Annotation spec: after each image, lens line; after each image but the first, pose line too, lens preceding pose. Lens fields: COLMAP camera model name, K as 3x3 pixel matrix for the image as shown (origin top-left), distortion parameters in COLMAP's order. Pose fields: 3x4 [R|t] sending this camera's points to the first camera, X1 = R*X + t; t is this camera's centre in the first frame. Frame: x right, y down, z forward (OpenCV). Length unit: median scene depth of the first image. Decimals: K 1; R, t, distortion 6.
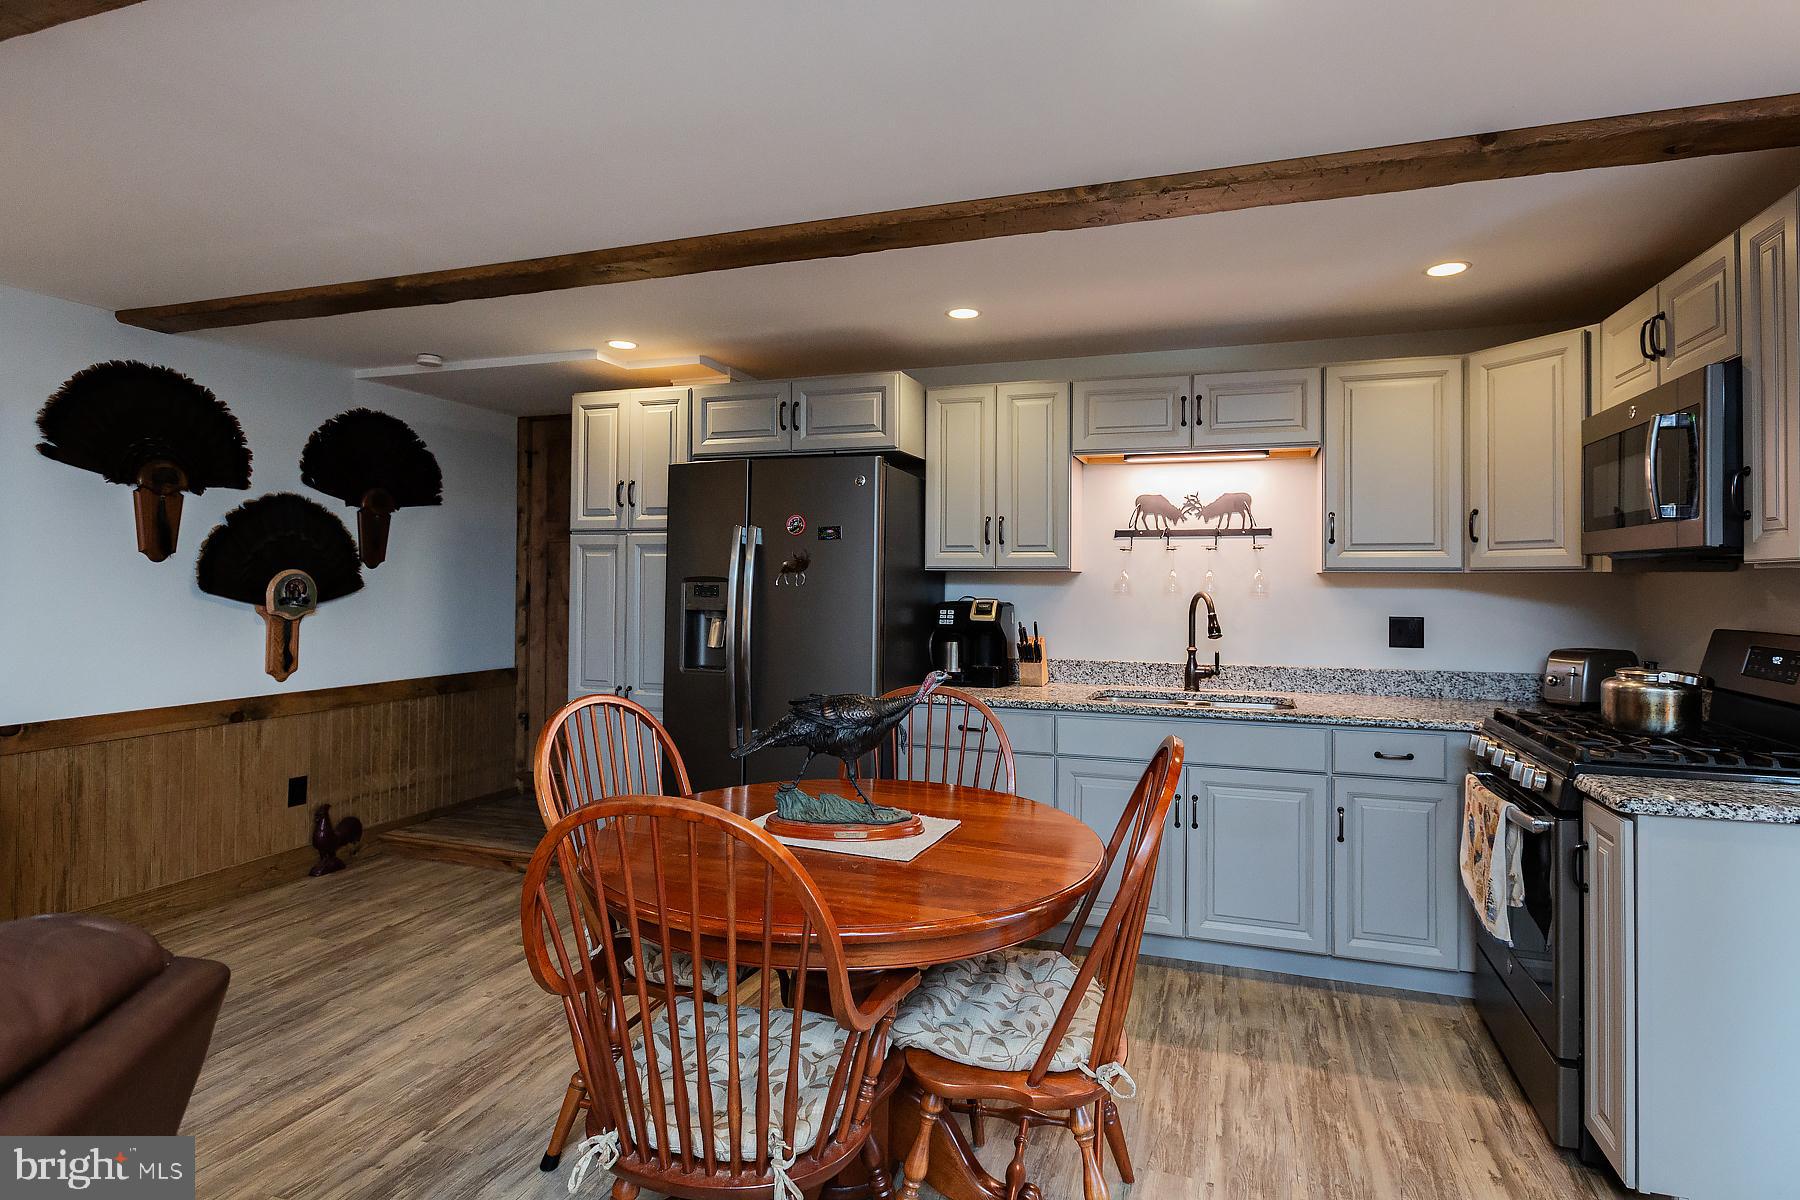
lens RADIAL K [[864.5, 0, 854.2], [0, 864.5, 573.6], [0, 0, 1]] dist [0.002463, -0.000506]
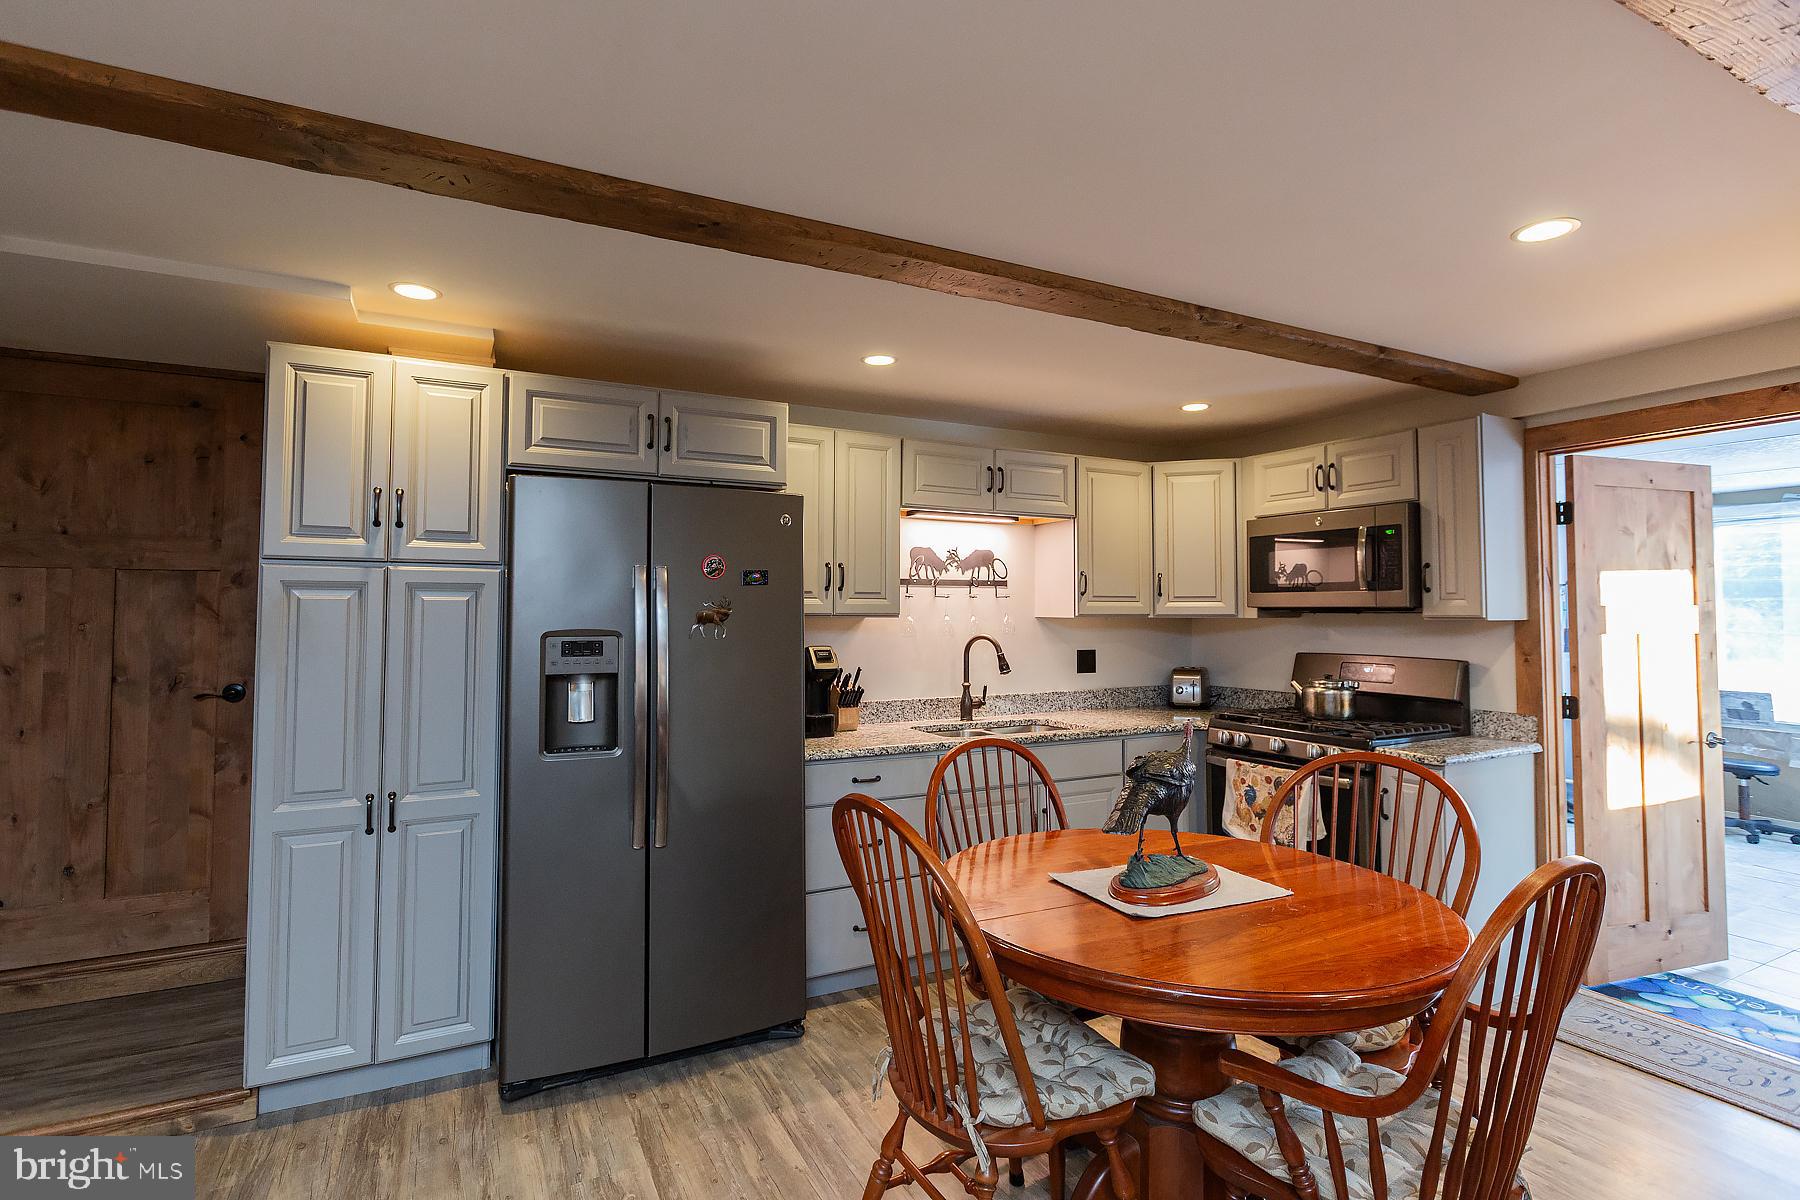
lens RADIAL K [[864.5, 0, 897.4], [0, 864.5, 596.7], [0, 0, 1]] dist [0.002463, -0.000506]
pose [[0.706991, 0.008510, 0.707171, -0.485524], [-0.000827, 0.999937, -0.011207, -0.015996], [-0.707222, 0.007338, 0.706953, 0.248909]]
